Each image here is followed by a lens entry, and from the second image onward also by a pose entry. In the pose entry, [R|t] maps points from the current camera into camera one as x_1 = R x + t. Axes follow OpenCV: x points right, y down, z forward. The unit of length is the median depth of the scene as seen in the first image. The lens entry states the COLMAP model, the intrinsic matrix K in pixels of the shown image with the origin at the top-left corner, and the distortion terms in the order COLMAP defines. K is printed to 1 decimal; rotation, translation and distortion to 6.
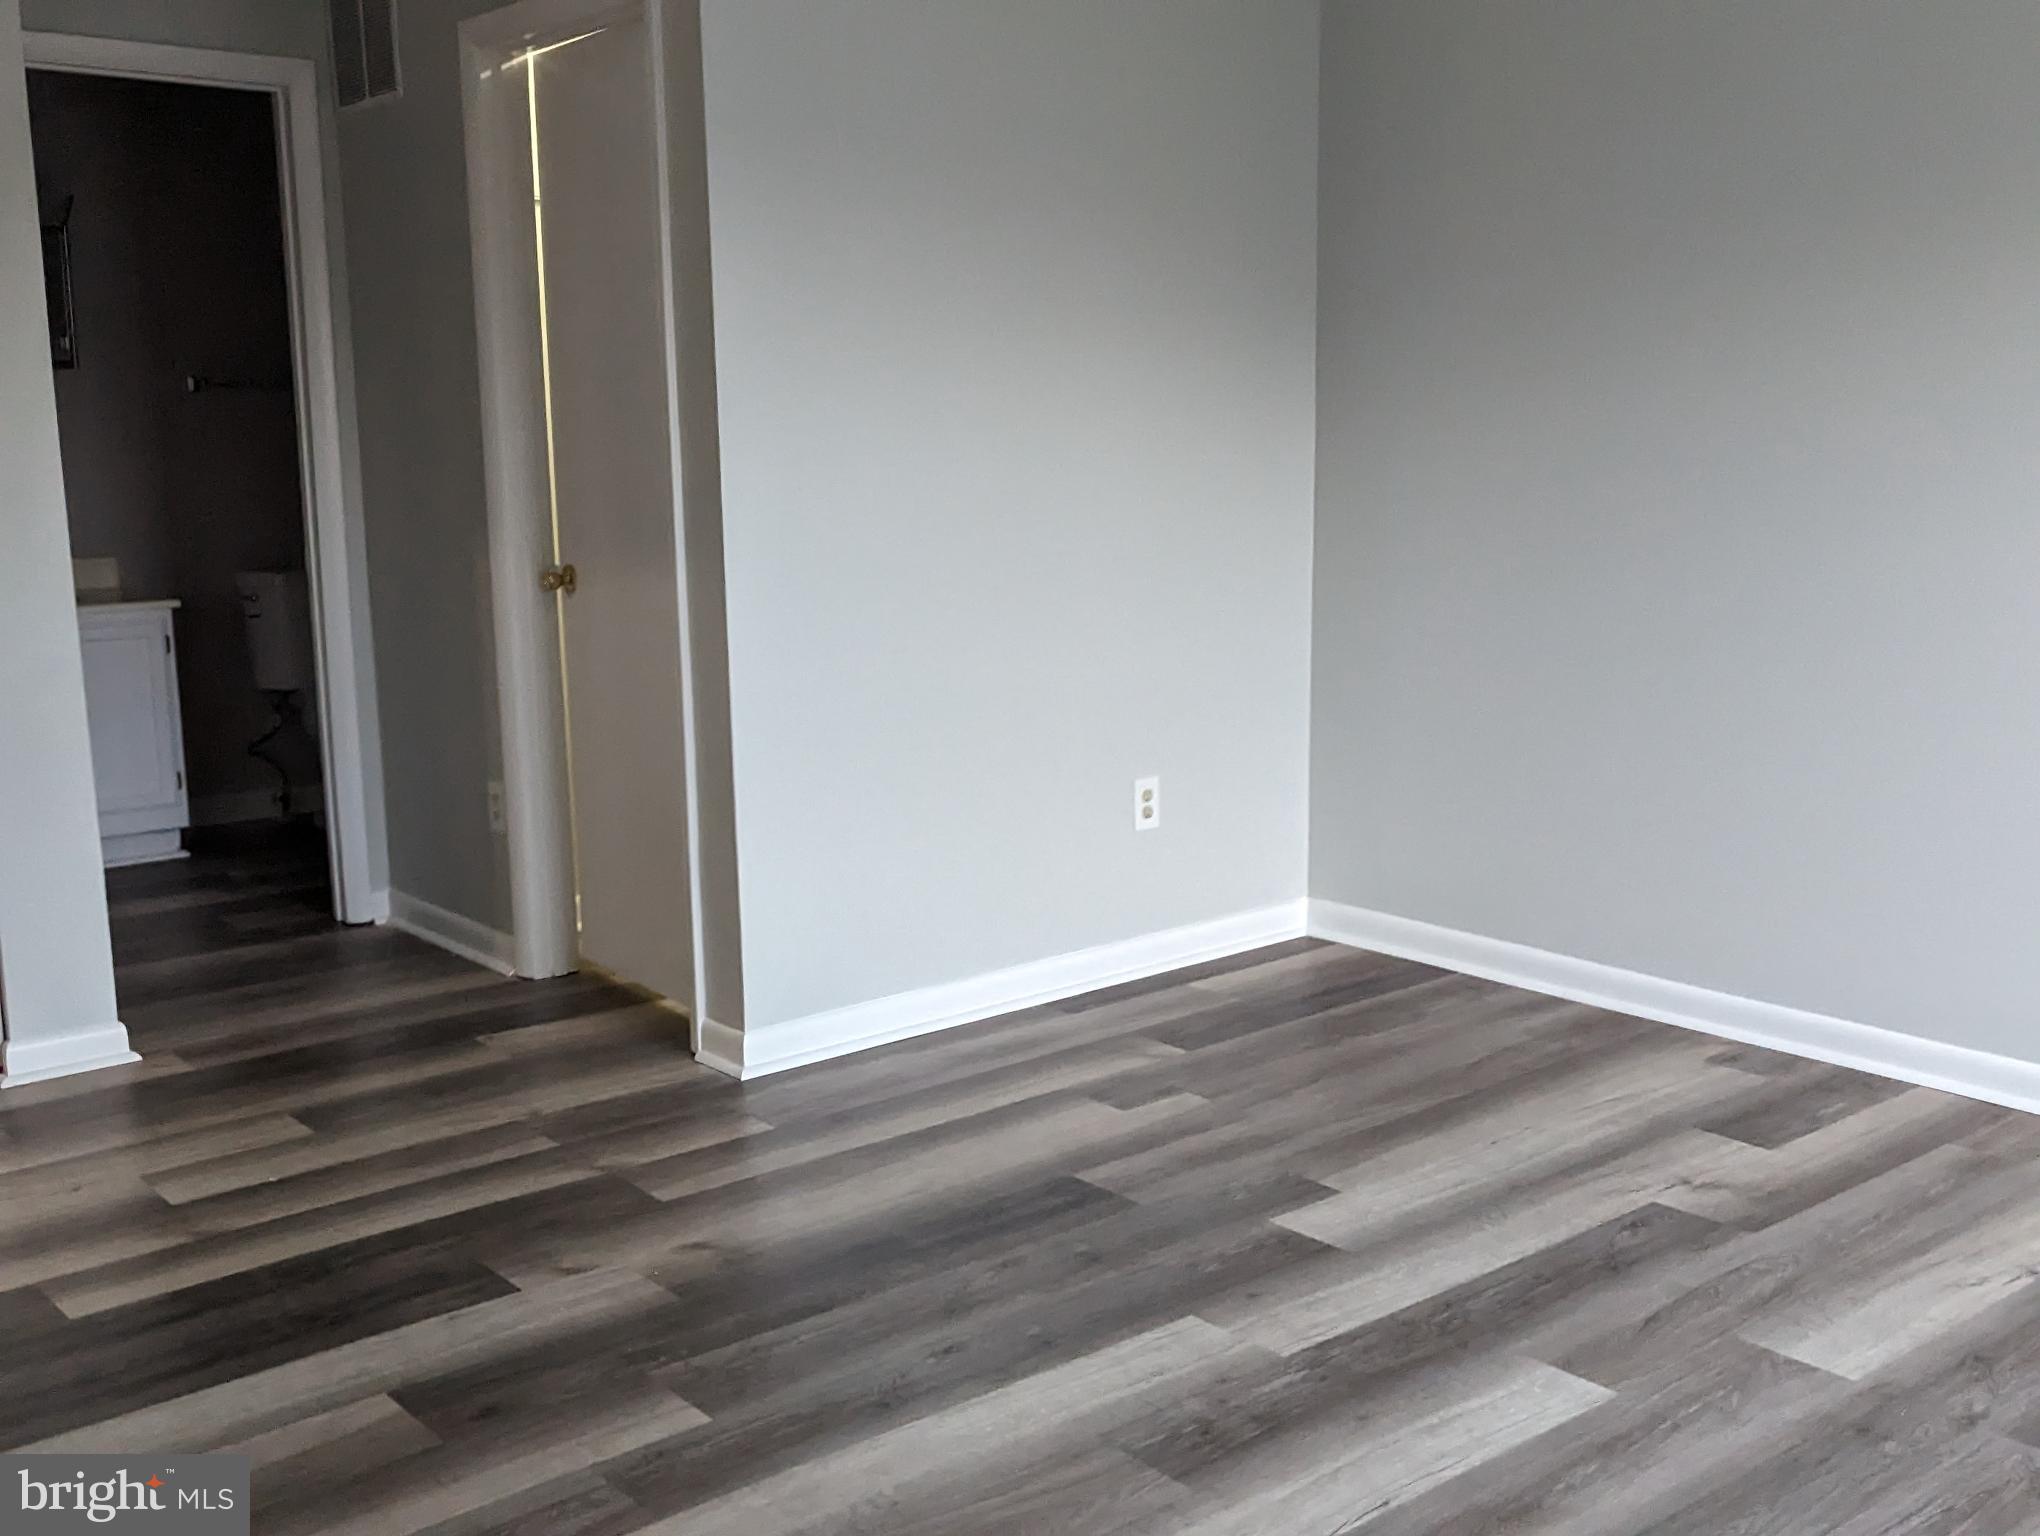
lens RADIAL K [[2153.8, 0, 994.2], [0, 2153.8, 770.6], [0, 0, 1]] dist [0.066369, -0.000363]
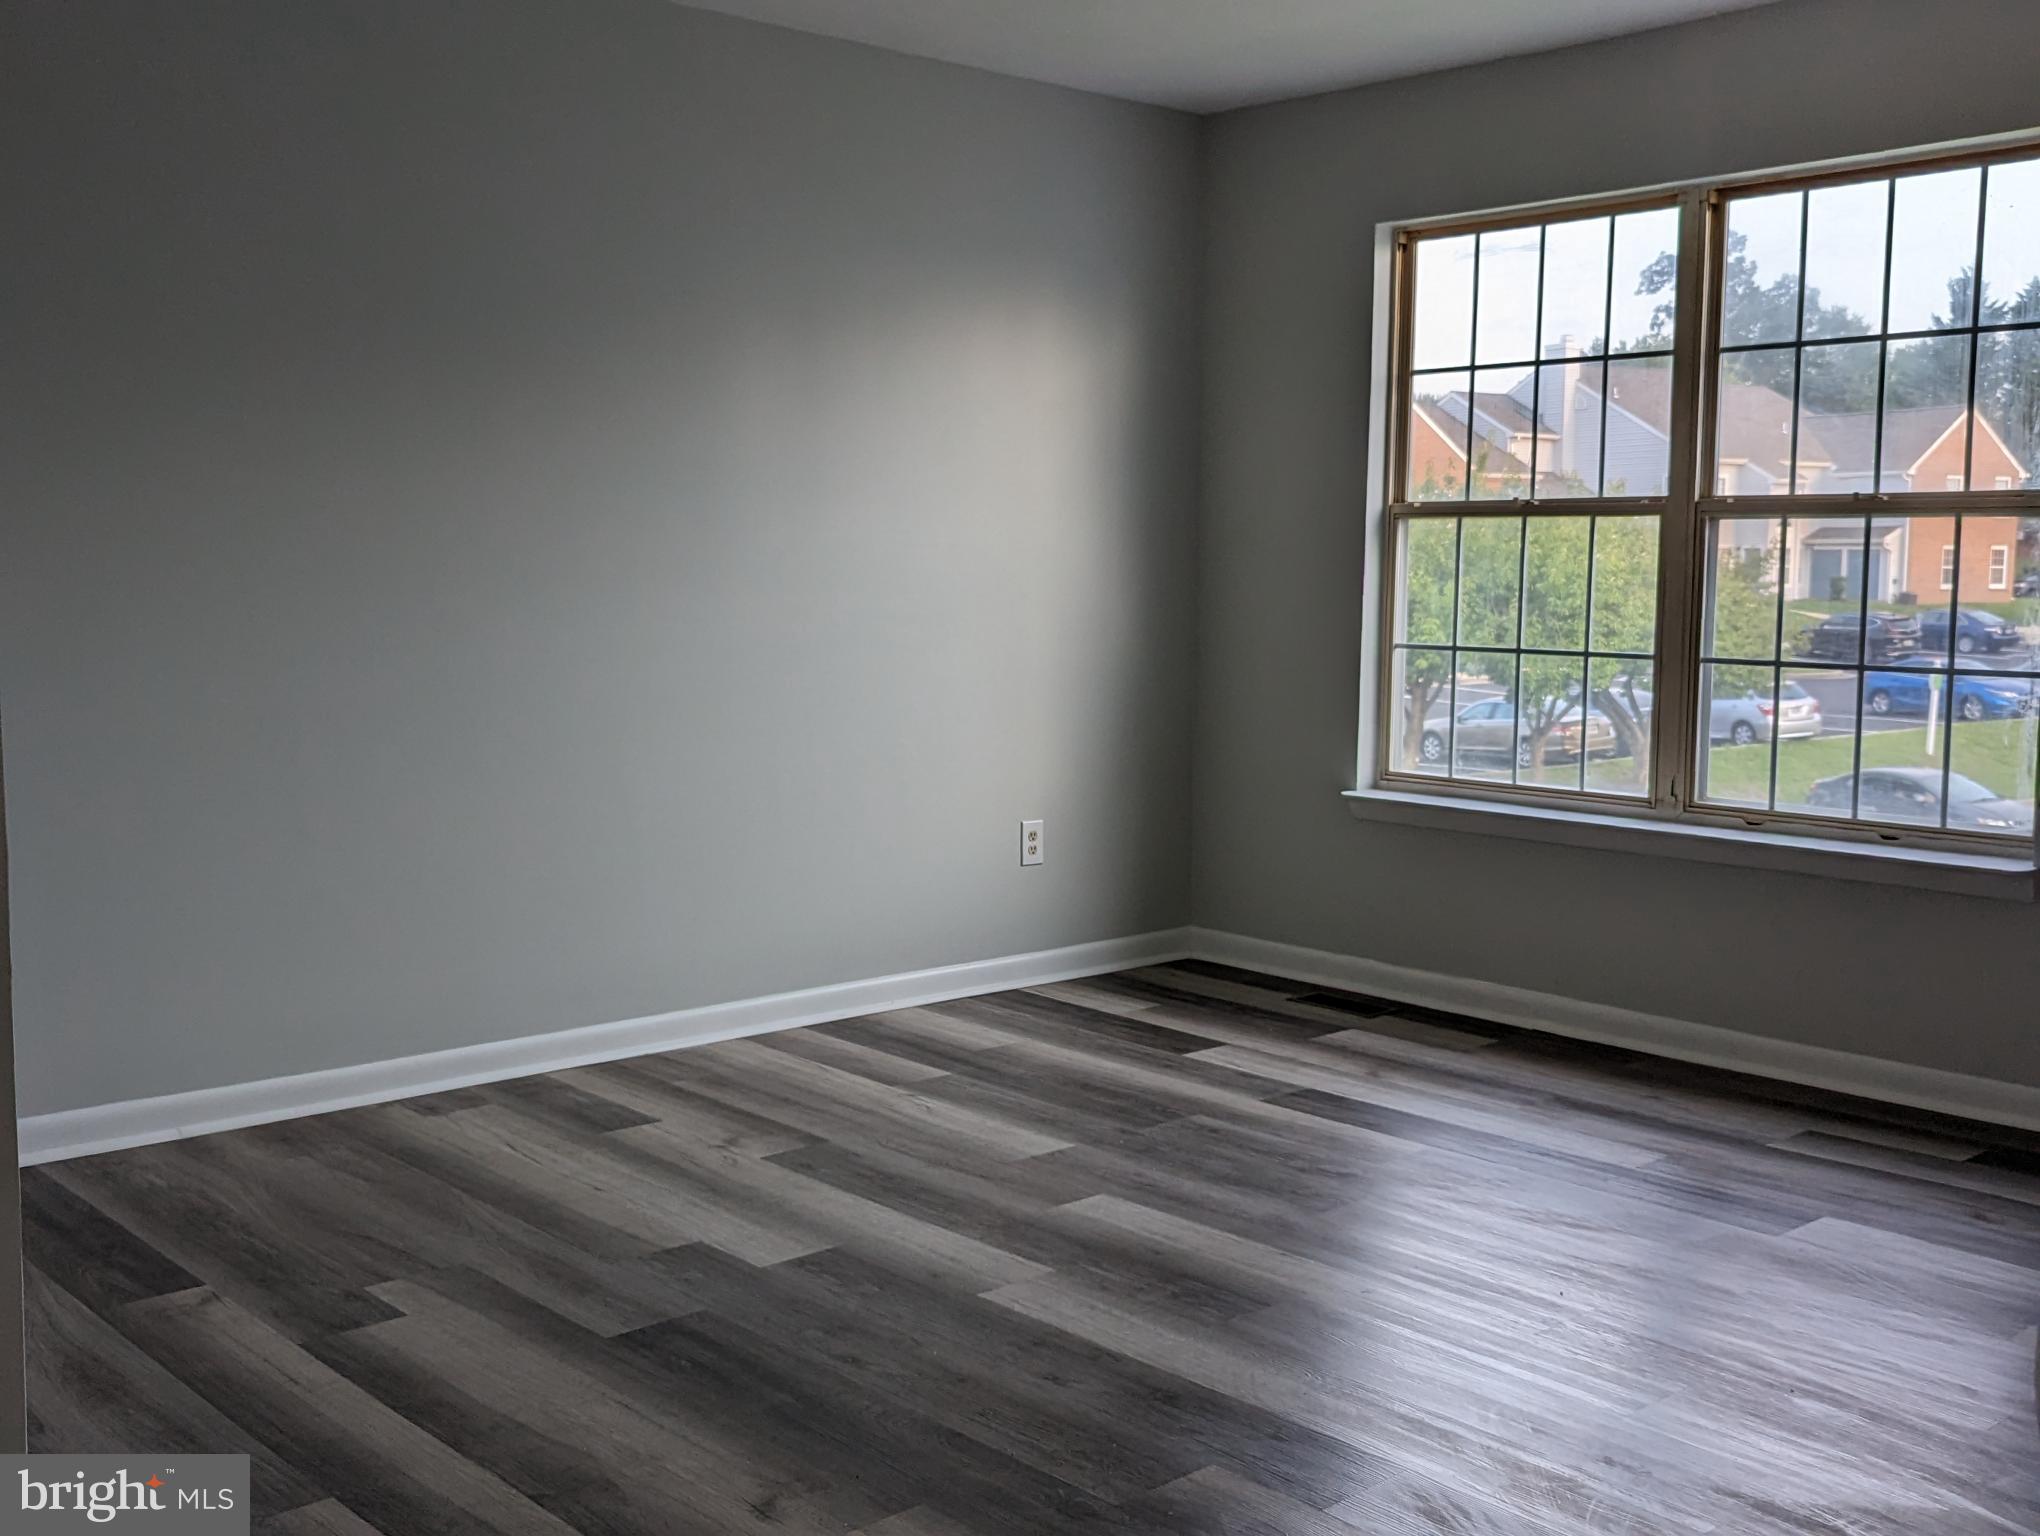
lens RADIAL K [[2153.8, 0, 994.2], [0, 2153.8, 770.6], [0, 0, 1]] dist [0.066369, -0.000363]
pose [[-0.083828, -0.077875, 0.993433, -0.907851], [0.152240, 0.984237, 0.090001, -0.110345], [-0.984782, 0.158785, -0.070651, 0.903634]]
